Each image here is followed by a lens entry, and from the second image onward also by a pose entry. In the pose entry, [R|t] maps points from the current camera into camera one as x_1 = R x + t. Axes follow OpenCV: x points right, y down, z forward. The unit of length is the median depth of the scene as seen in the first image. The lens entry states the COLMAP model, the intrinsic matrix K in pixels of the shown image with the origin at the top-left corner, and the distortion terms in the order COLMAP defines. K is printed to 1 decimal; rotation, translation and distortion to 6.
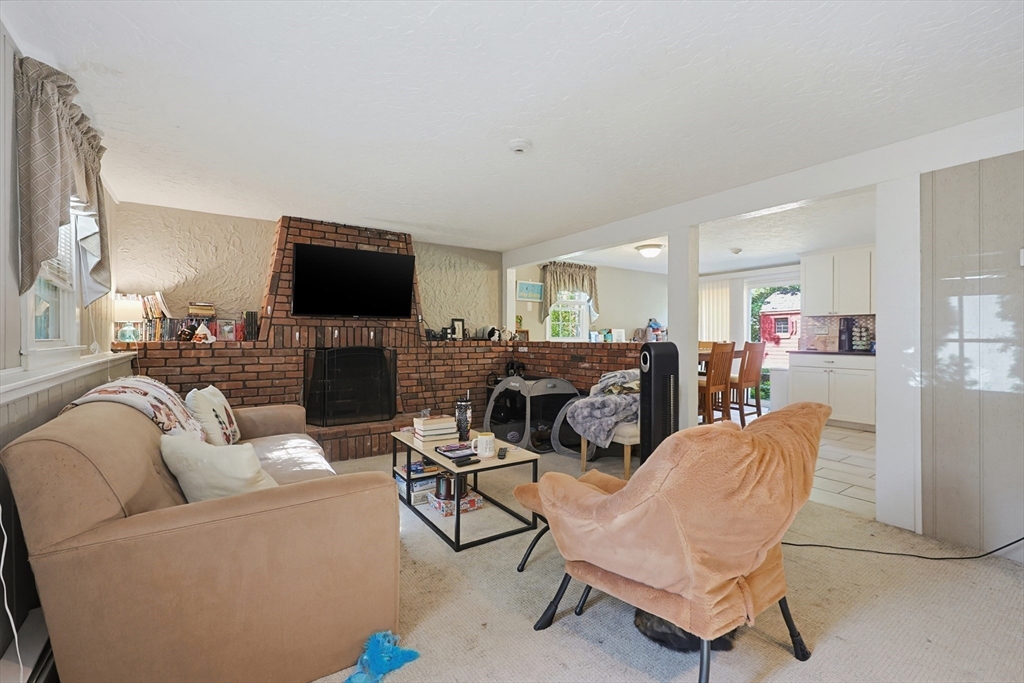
lens RADIAL K [[448.8, 0, 518.1], [0, 448.8, 335.1], [0, 0, 1]] dist [0.000724, 0.000063]
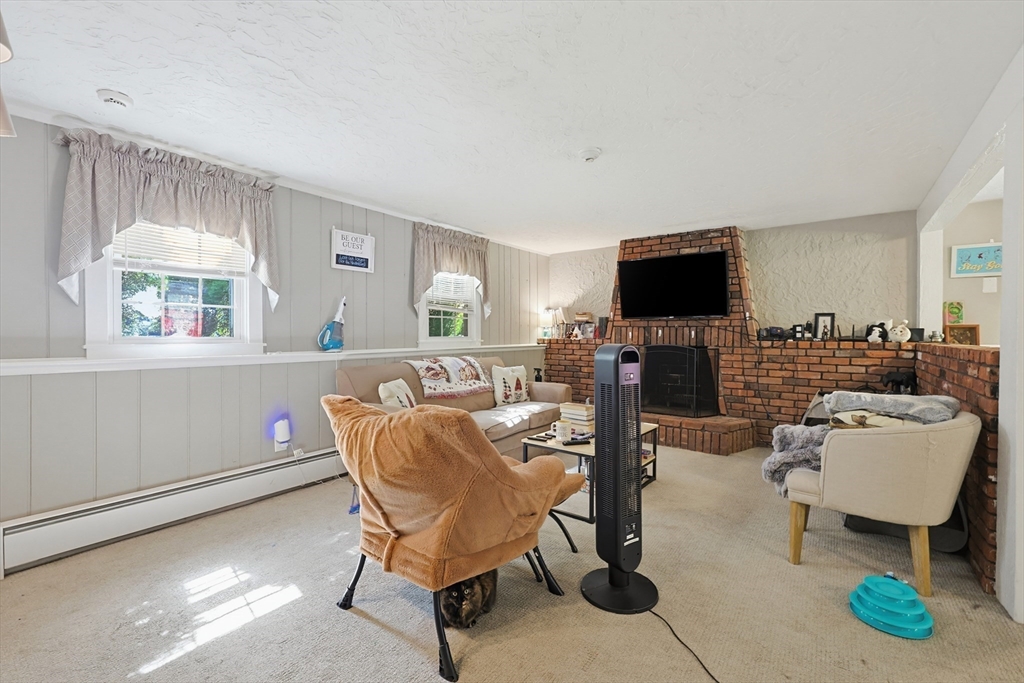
lens RADIAL K [[448.8, 0, 518.1], [0, 448.8, 335.1], [0, 0, 1]] dist [0.000724, 0.000063]
pose [[0.309175, 0.001421, -0.951004, 0.519456], [0.002172, 0.999995, 0.002201, -0.000972], [0.951003, -0.002746, 0.309170, 0.286405]]
